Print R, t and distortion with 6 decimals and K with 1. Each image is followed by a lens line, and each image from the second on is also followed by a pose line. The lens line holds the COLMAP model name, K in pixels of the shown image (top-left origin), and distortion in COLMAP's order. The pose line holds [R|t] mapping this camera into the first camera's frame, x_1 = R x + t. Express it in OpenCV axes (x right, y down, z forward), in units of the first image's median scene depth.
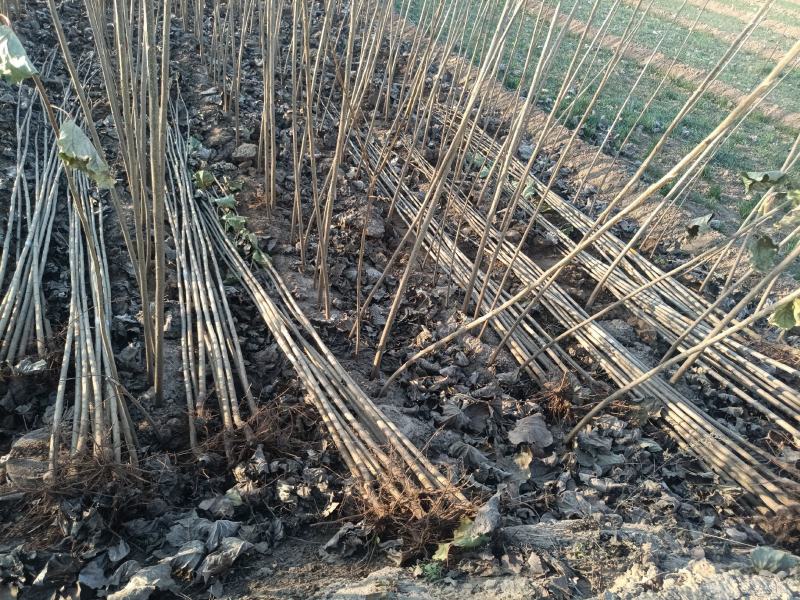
lens RADIAL K [[614.9, 0, 406.1], [0, 614.9, 302.5], [0, 0, 1]] dist [0.035719, -0.016029]
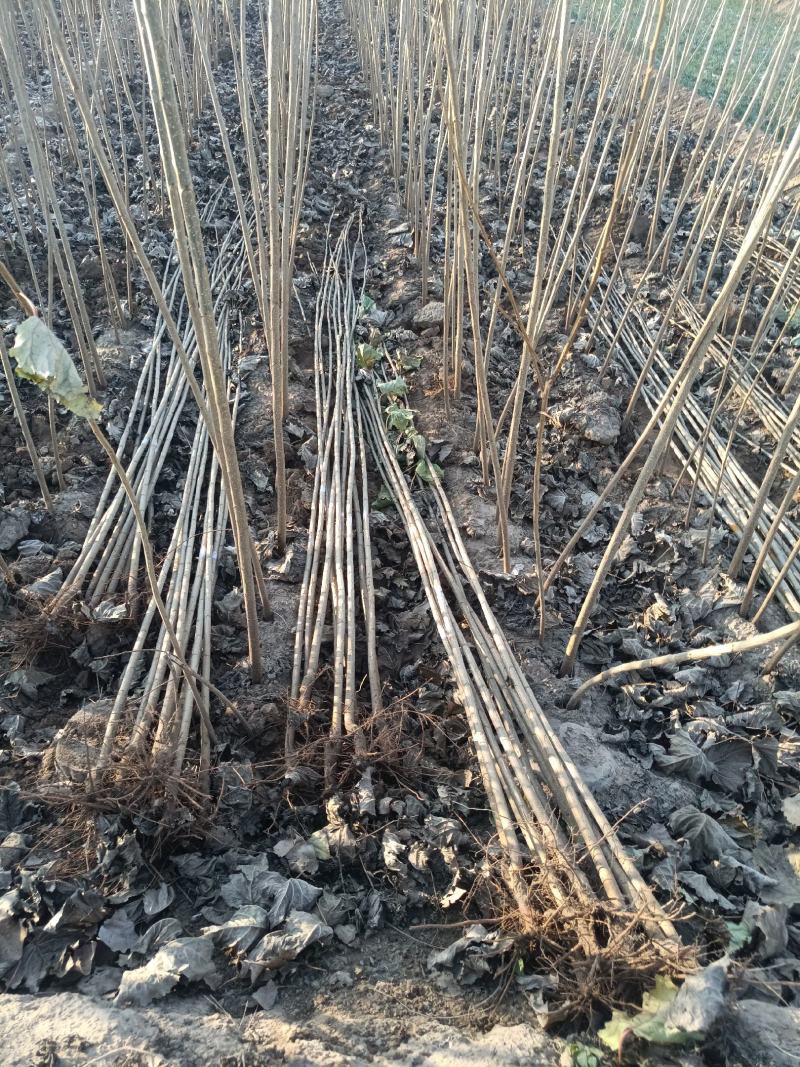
lens RADIAL K [[820.1, 0, 397.3], [0, 820.1, 538.7], [0, 0, 1]] dist [0.035719, -0.016029]
pose [[0.942952, 0.075476, -0.324262, 0.050496], [-0.060845, 0.996628, 0.055041, -0.055216], [0.327323, -0.032172, 0.944365, 0.125774]]
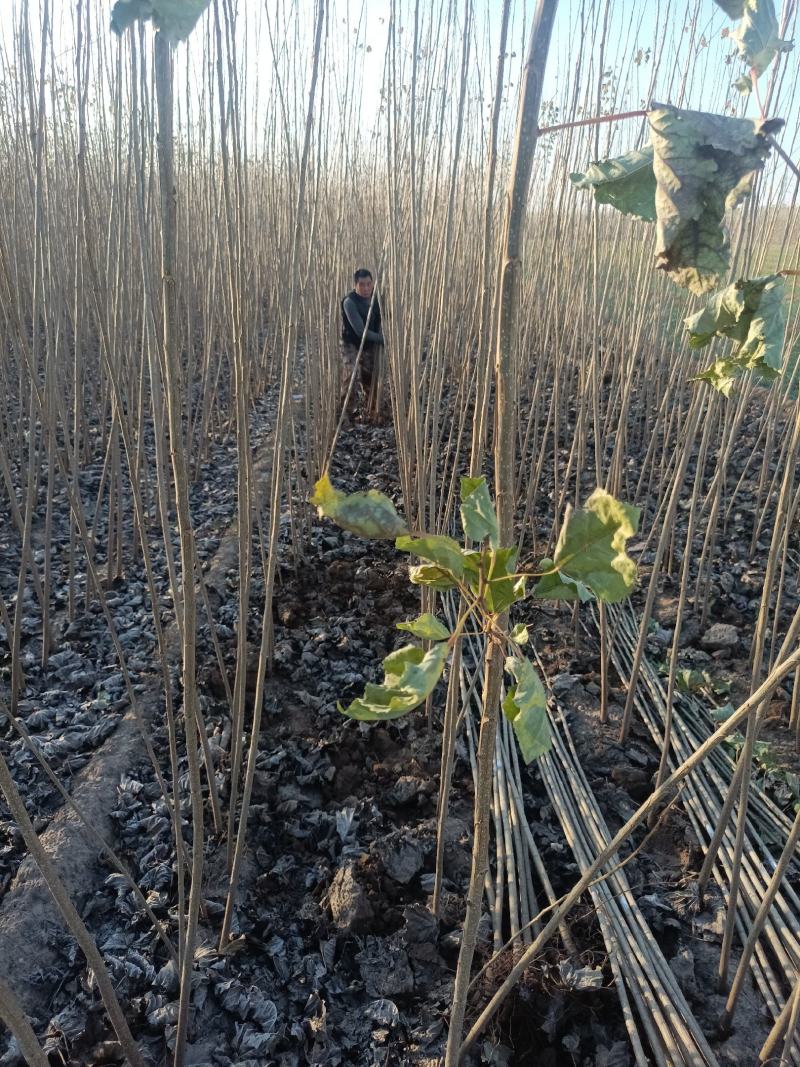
lens RADIAL K [[820.1, 0, 405.4], [0, 820.1, 533.6], [0, 0, 1]] dist [0.035719, -0.016029]
pose [[0.913330, -0.013975, -0.406980, -0.325612], [-0.105433, 0.957217, -0.269480, -0.091500], [0.393334, 0.289033, 0.872782, -0.059042]]
